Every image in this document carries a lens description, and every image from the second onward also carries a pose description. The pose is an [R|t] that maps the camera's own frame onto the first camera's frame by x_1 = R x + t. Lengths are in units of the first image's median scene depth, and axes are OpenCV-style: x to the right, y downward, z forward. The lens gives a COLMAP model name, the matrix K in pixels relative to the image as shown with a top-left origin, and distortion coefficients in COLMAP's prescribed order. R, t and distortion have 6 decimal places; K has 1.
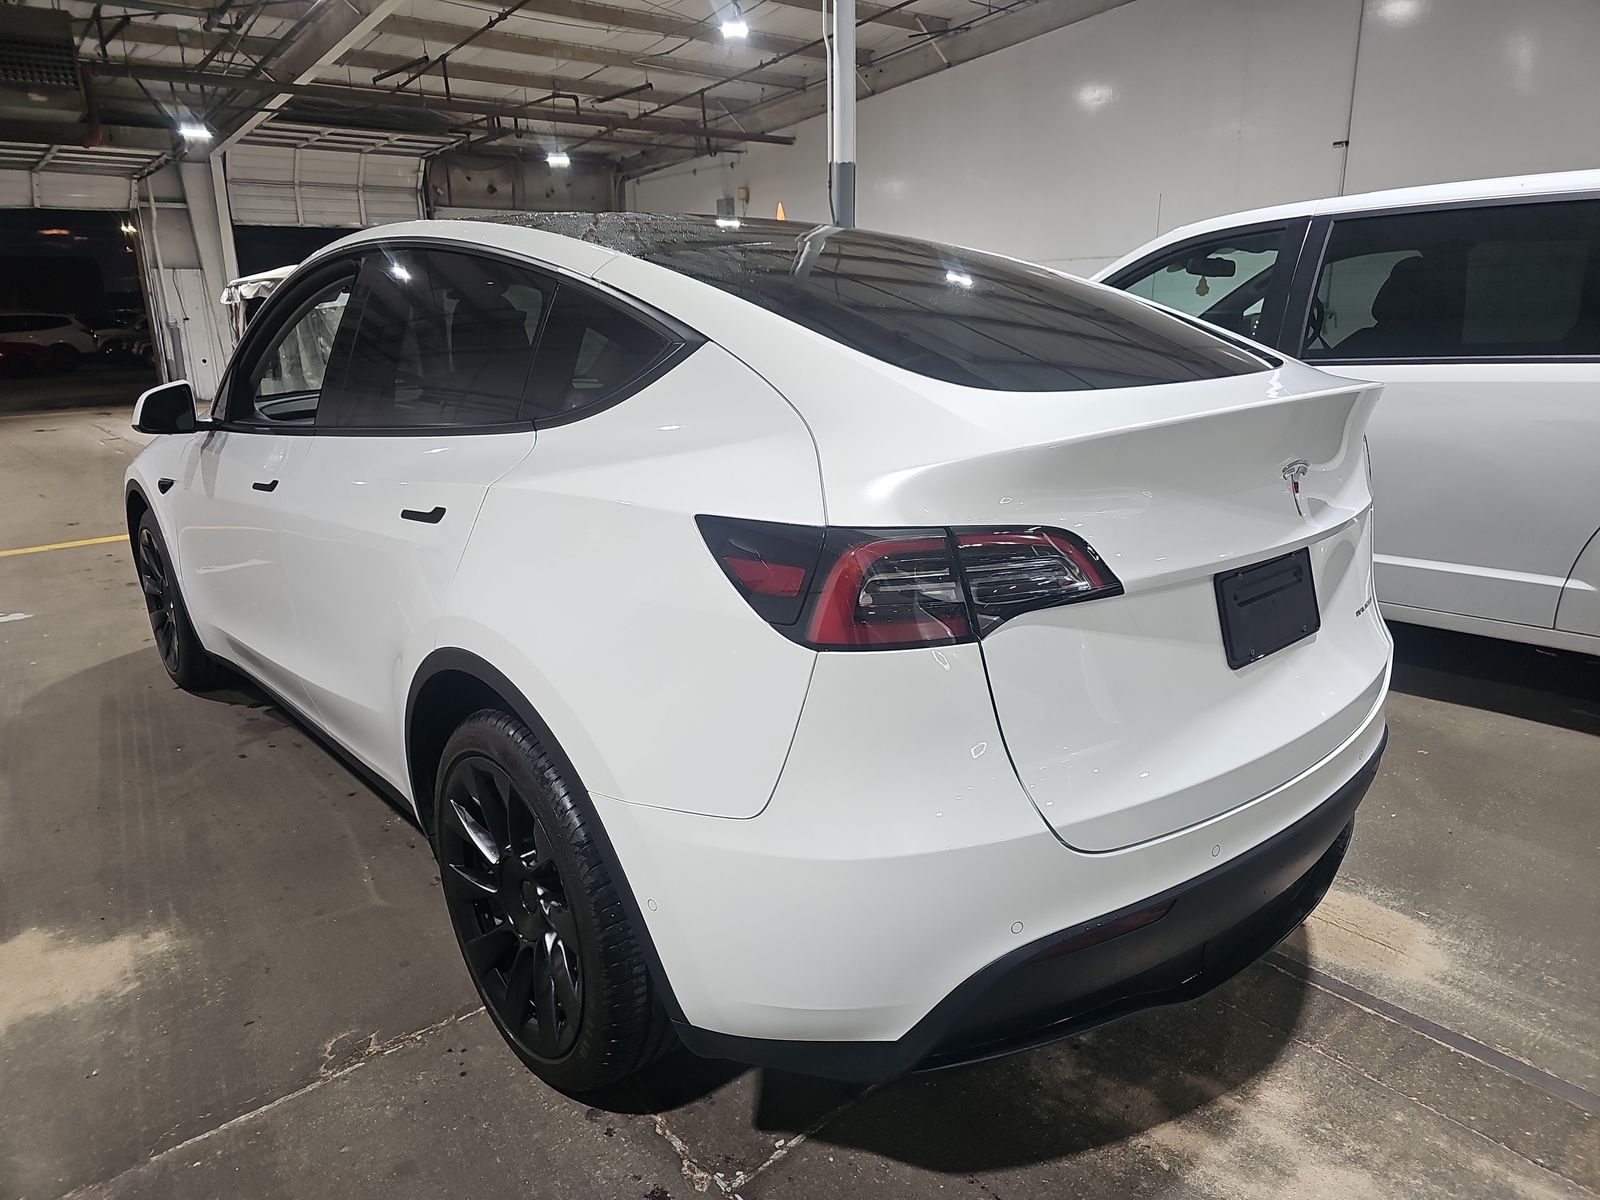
lens RADIAL K [[1069.2, 0, 800.0], [0, 1069.2, 600.0], [0, 0, 1]] dist [0.039849, -0.035140]
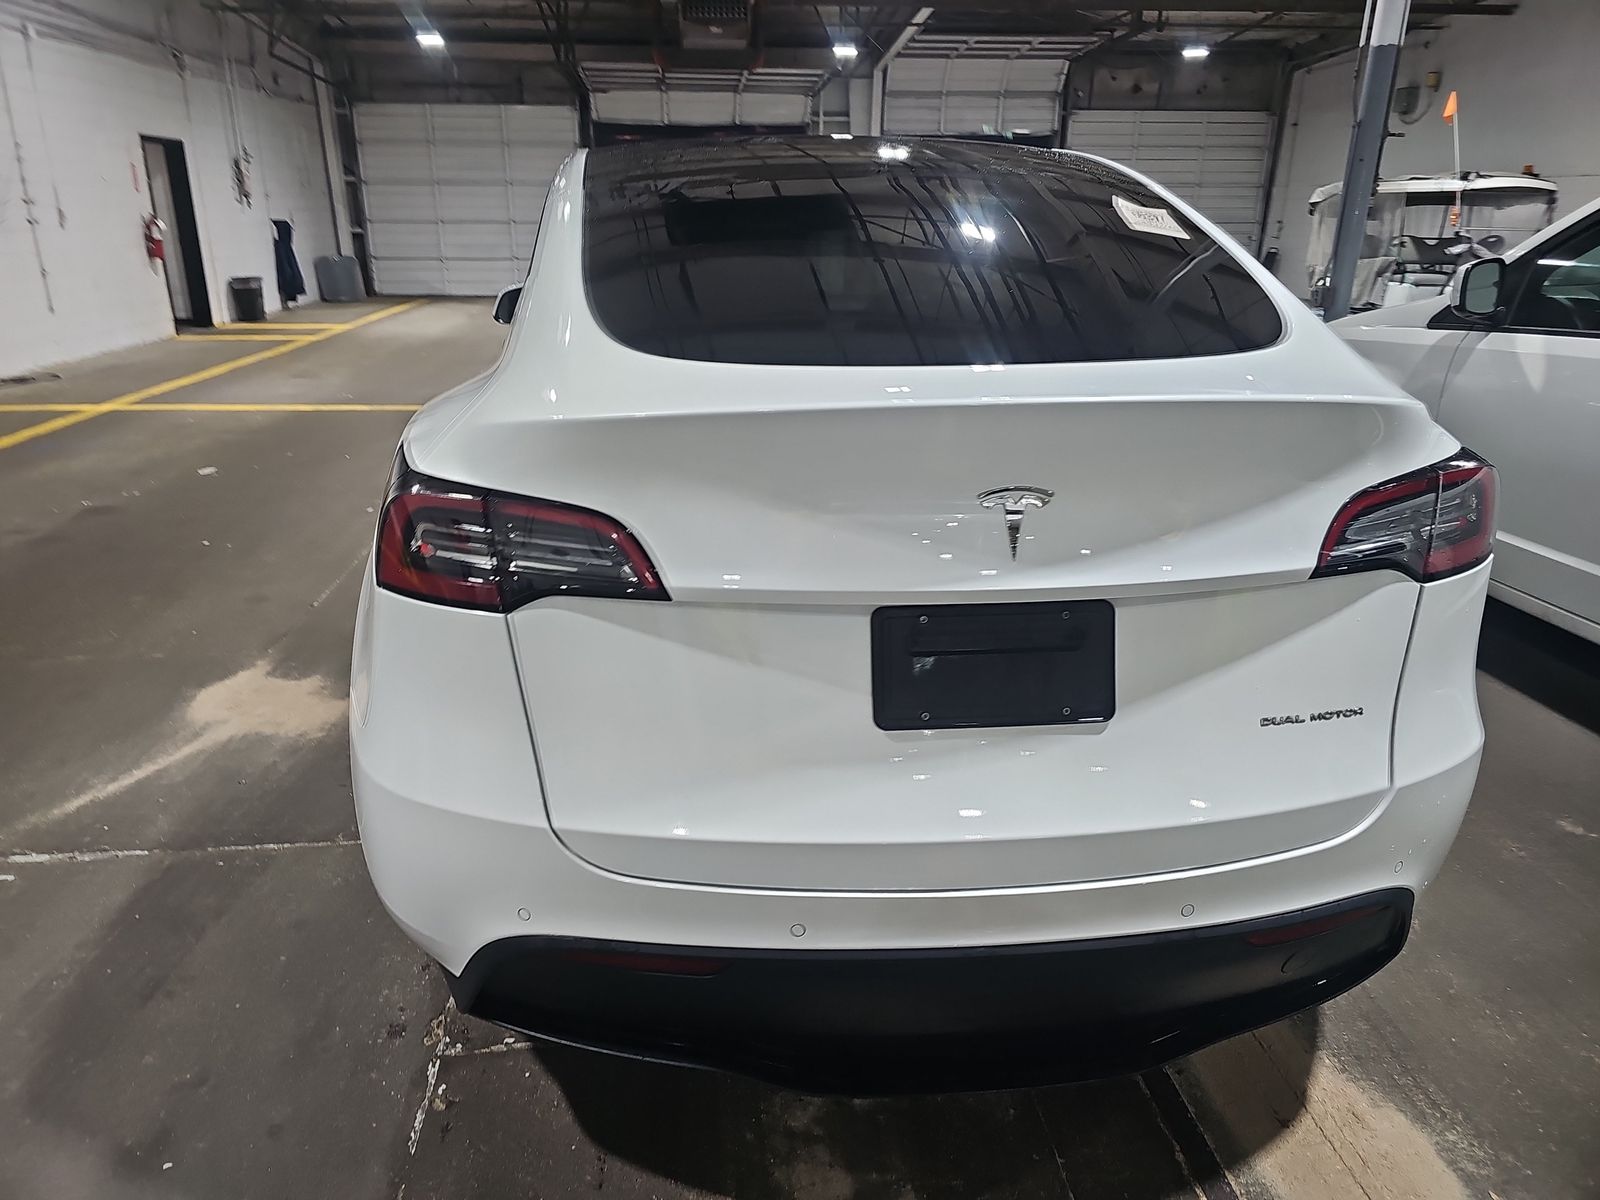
lens RADIAL K [[1067.1, 0, 773.2], [0, 1067.1, 583.1], [0, 0, 1]] dist [0.045379, -0.037853]
pose [[0.805557, 0.213026, -0.552899, 0.096211], [-0.175317, 0.977046, 0.121013, -0.015875], [0.565987, -0.000550, 0.824414, 0.037808]]
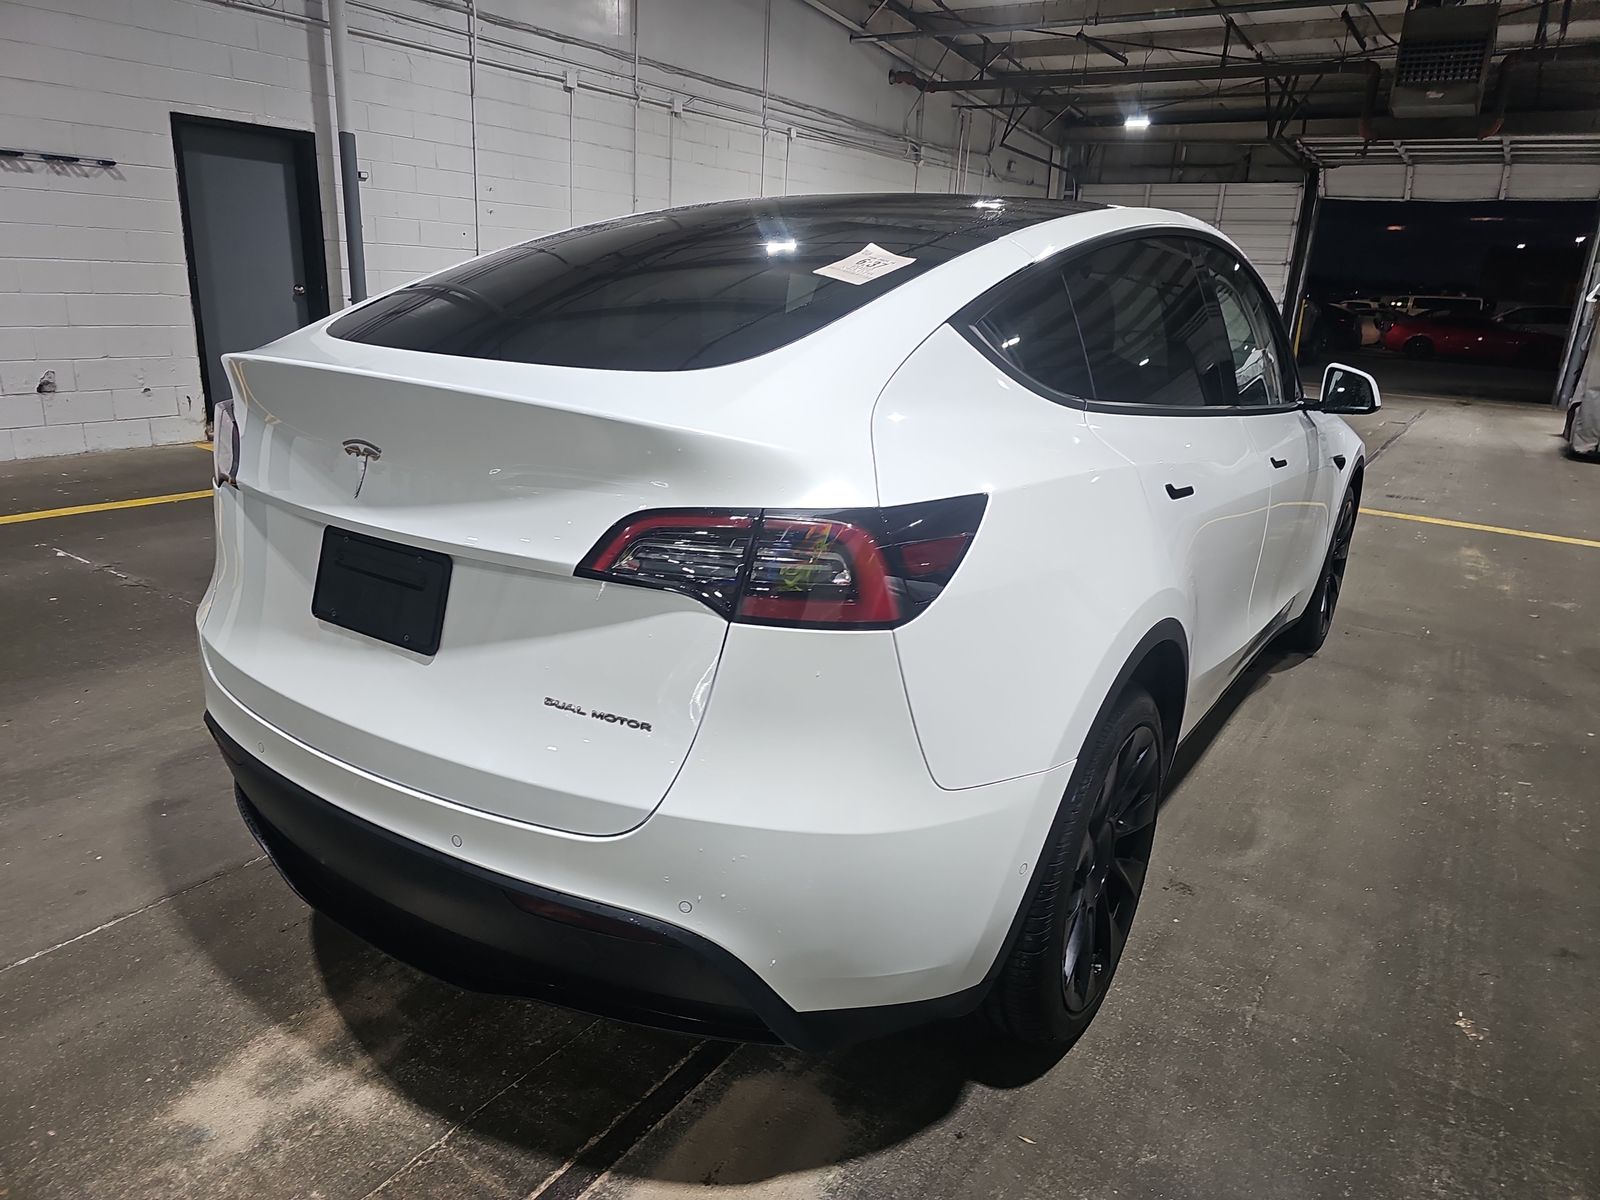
lens RADIAL K [[1069.2, 0, 800.0], [0, 1069.2, 600.0], [0, 0, 1]] dist [0.039849, -0.035140]
pose [[0.249333, 0.311004, -0.917120, 0.189238], [-0.306785, 0.923619, 0.229804, -0.043171], [0.918540, 0.224061, 0.325701, 0.138913]]
